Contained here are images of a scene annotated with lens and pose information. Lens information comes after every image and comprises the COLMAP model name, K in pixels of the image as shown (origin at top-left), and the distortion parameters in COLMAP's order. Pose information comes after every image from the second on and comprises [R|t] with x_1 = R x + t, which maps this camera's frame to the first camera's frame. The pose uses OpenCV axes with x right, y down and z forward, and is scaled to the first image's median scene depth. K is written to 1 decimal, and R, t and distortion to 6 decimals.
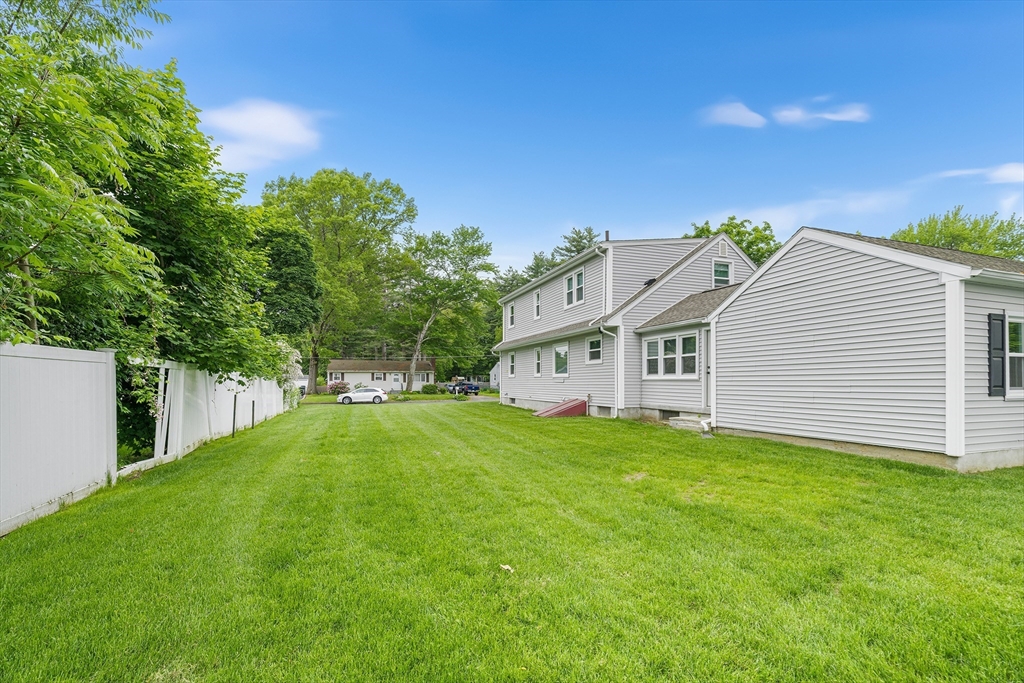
lens RADIAL K [[441.8, 0, 508.4], [0, 441.8, 380.3], [0, 0, 1]] dist [0.000380, -0.000003]
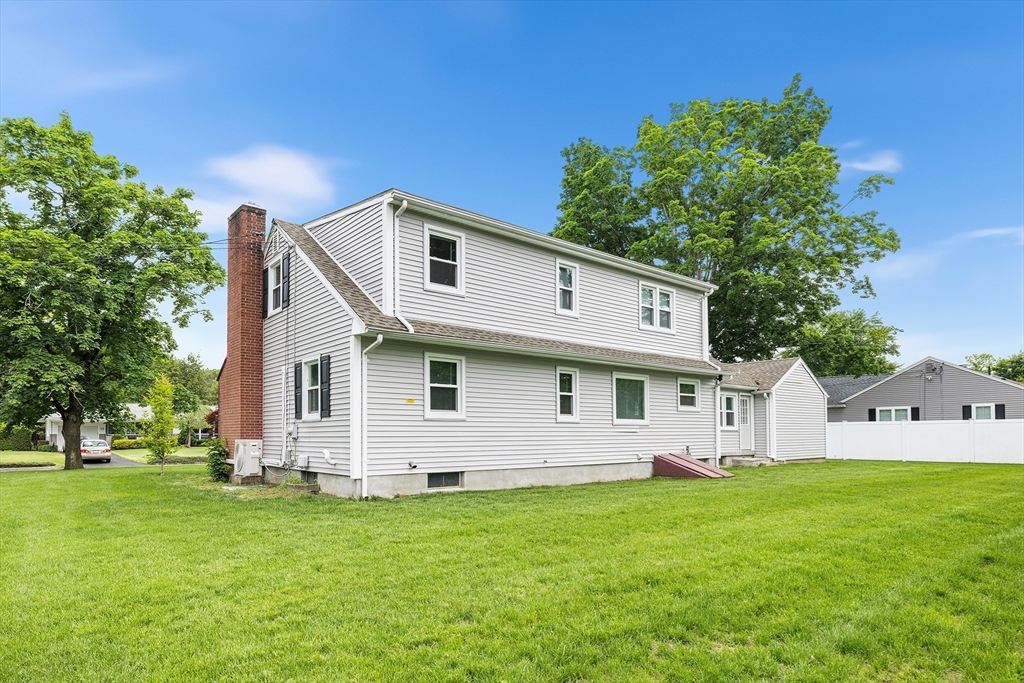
lens RADIAL K [[648.0, 0, 512.0], [0, 648.0, 341.5], [0, 0, 1]] dist [-0.000937, -0.000105]
pose [[-0.404894, 0.089275, 0.909995, -0.912847], [-0.031531, 0.993267, -0.111474, -0.022402], [-0.913820, -0.073829, -0.399353, 2.028356]]
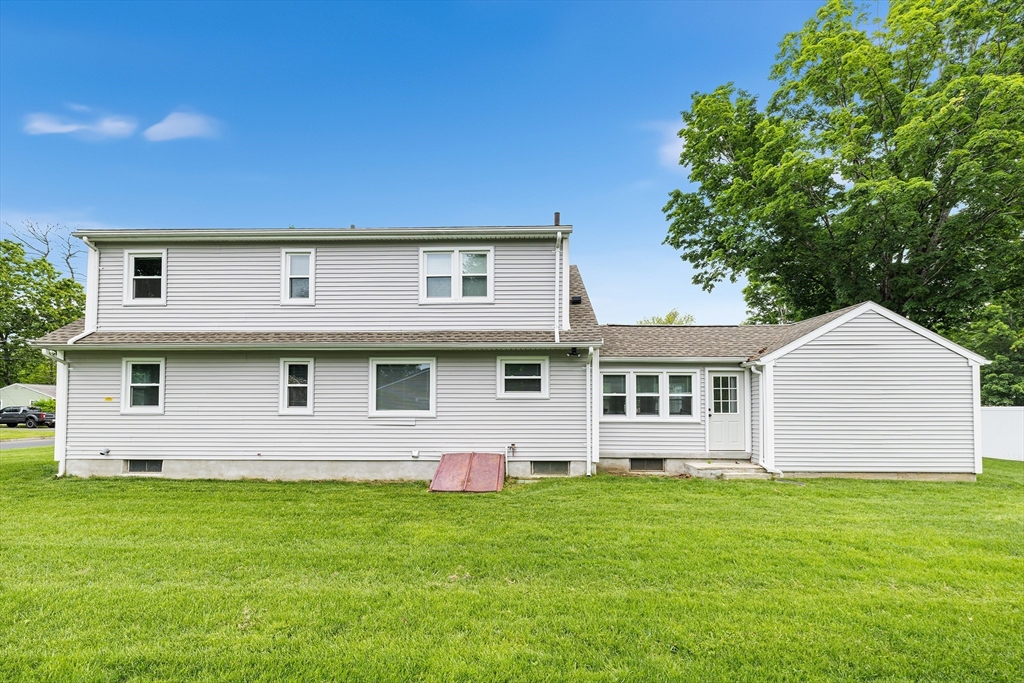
lens RADIAL K [[441.8, 0, 508.4], [0, 441.8, 380.3], [0, 0, 1]] dist [0.000380, -0.000003]
pose [[0.349736, 0.052282, 0.935388, -0.480271], [-0.004348, 0.998521, -0.054185, -0.031124], [-0.936838, 0.014883, 0.349446, 0.874913]]
